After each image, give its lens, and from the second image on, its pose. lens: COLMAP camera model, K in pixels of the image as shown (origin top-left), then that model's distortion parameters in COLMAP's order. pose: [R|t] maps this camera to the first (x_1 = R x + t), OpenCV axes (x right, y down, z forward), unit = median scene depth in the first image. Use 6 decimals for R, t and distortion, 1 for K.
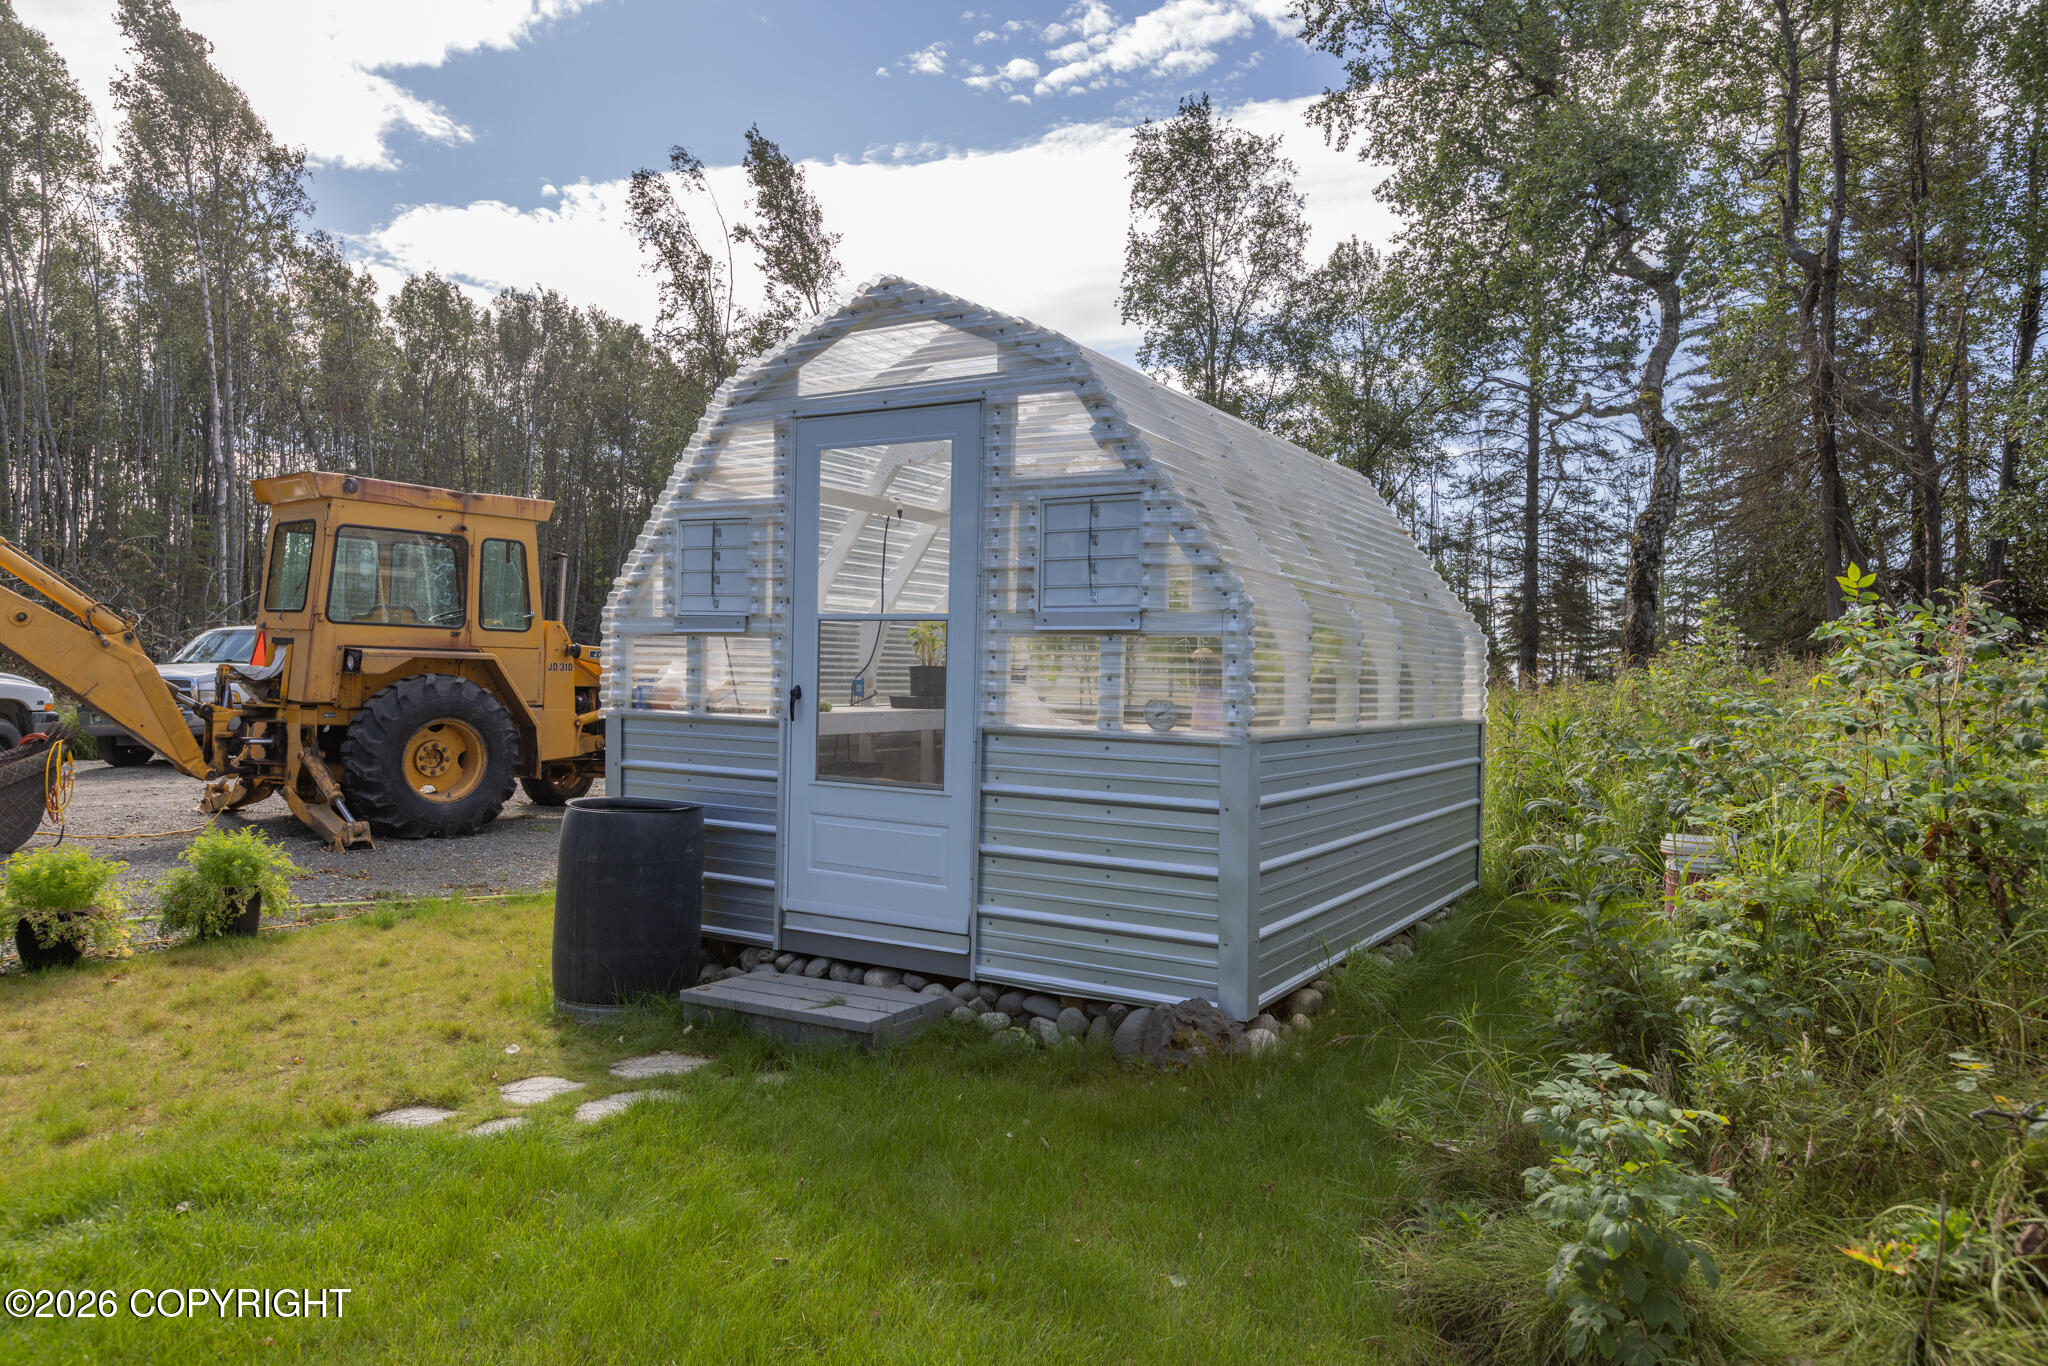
lens RADIAL K [[1372.4, 0, 1024.0], [0, 1372.4, 683.0], [0, 0, 1]] dist [-0.000977, -0.000361]
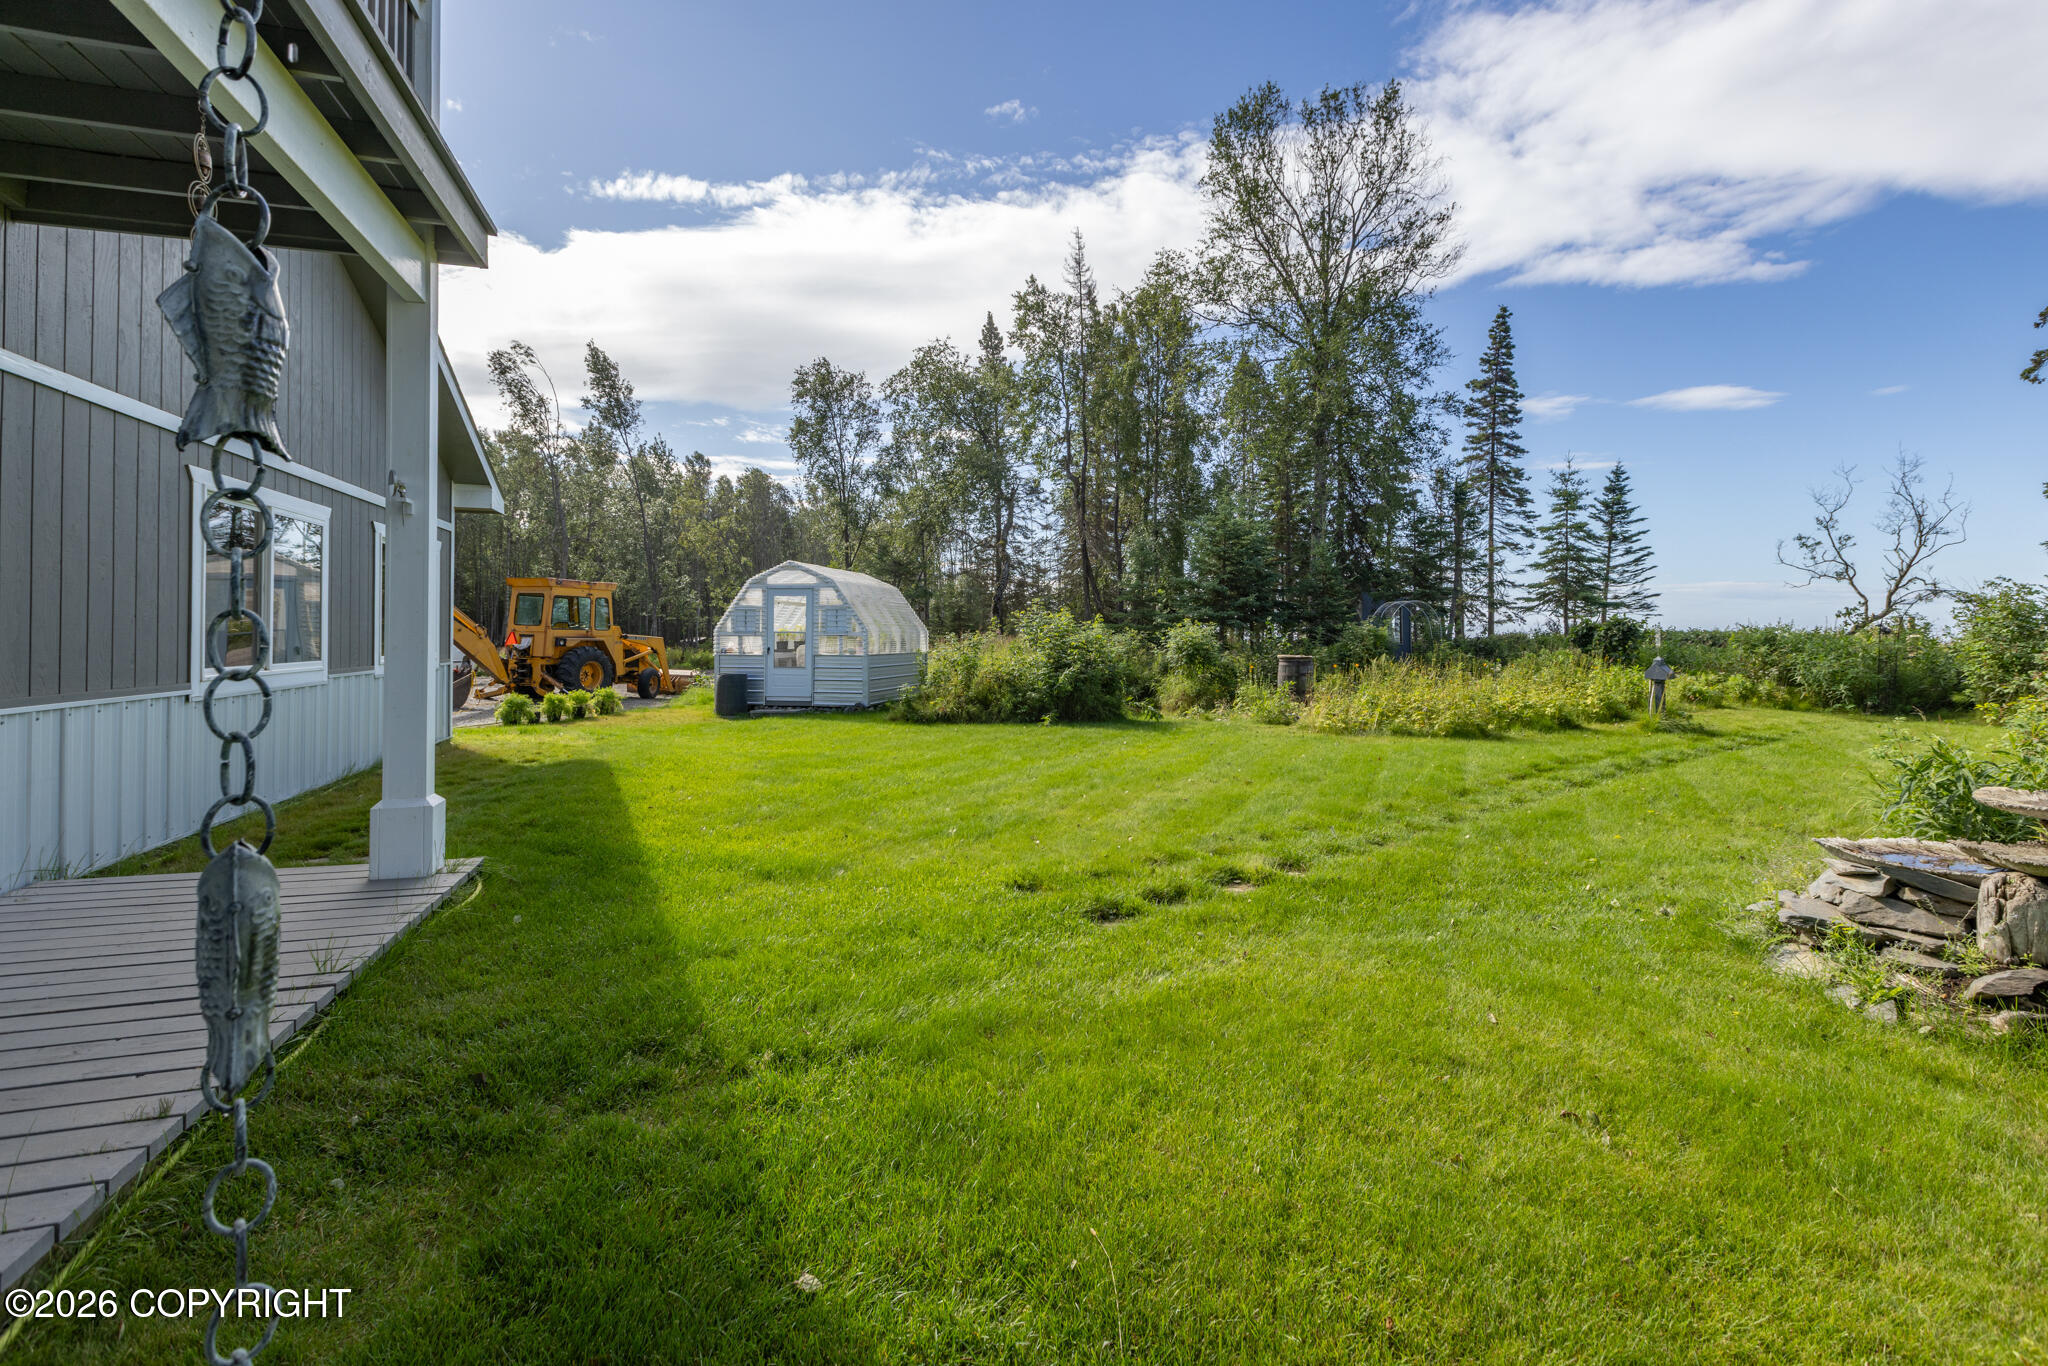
lens RADIAL K [[950.6, 0, 1021.2], [0, 950.6, 645.1], [0, 0, 1]] dist [-0.018325, 0.000087]
pose [[0.946212, -0.020158, 0.322919, -0.369653], [0.018517, 0.999795, 0.008154, -0.013584], [-0.323017, -0.001736, 0.946392, -2.142391]]
